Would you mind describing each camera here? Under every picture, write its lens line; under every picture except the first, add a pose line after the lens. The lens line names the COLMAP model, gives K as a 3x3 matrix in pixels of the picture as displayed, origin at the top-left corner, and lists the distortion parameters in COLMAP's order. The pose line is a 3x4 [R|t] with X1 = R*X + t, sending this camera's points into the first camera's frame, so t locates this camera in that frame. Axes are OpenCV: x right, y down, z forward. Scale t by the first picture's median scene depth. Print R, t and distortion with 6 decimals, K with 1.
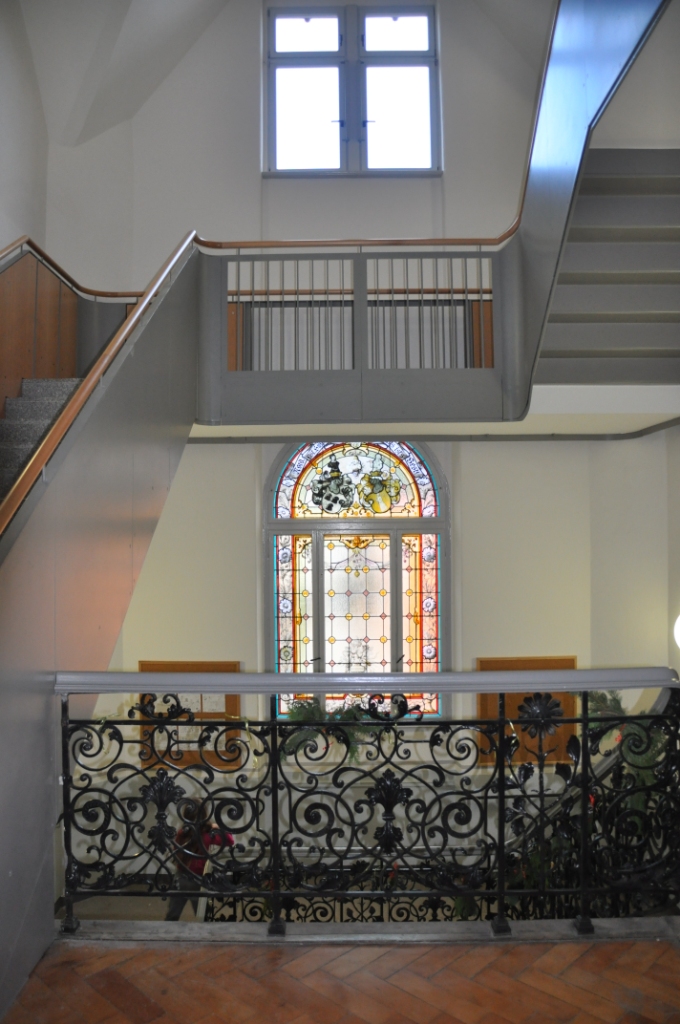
lens RADIAL K [[793.1, 0, 340.0], [0, 793.1, 512.0], [0, 0, 1]] dist [-0.163623, 0.148856]
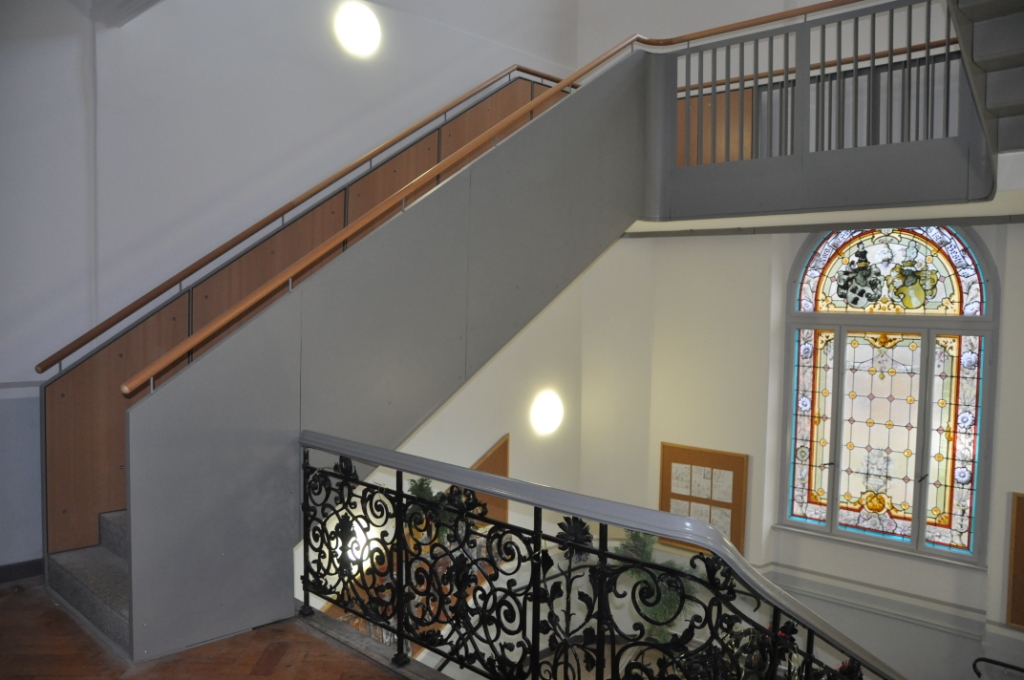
lens RADIAL K [[793.1, 0, 512.0], [0, 793.1, 340.0], [0, 0, 1]] dist [-0.163623, 0.148856]
pose [[0.734994, 0.052764, -0.676018, 0.299576], [-0.008071, 0.997578, 0.069086, -0.019359], [0.678026, -0.045321, 0.733640, 0.081641]]
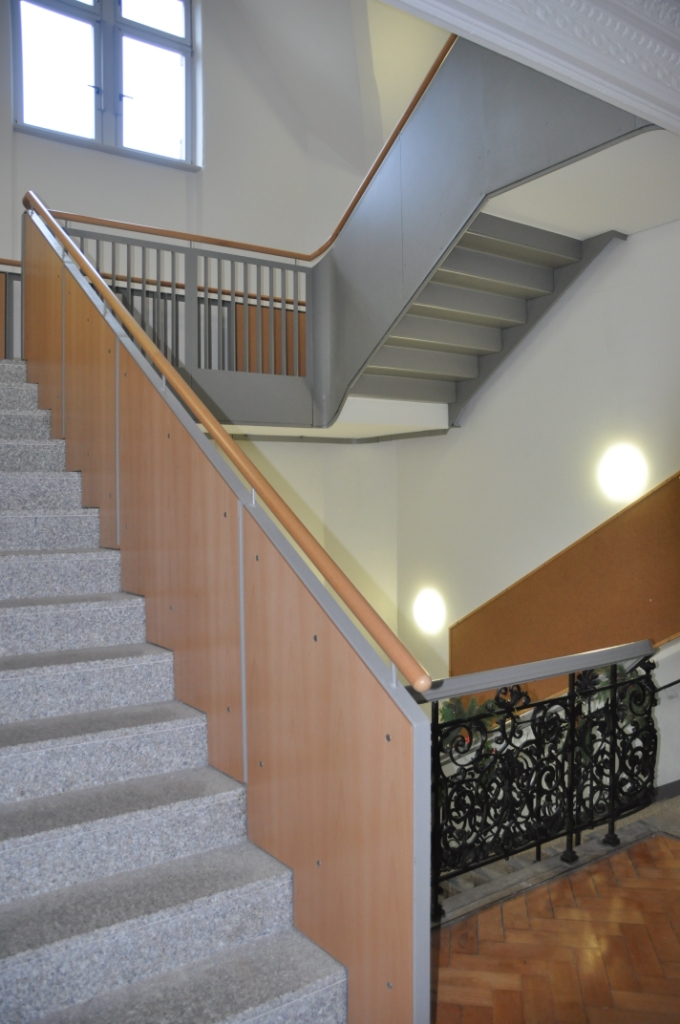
lens RADIAL K [[793.1, 0, 340.0], [0, 793.1, 512.0], [0, 0, 1]] dist [-0.163623, 0.148856]
pose [[0.814338, -0.013679, 0.580230, -0.288846], [-0.000954, 0.999689, 0.024908, -0.019856], [-0.580391, -0.020837, 0.814071, 0.070807]]
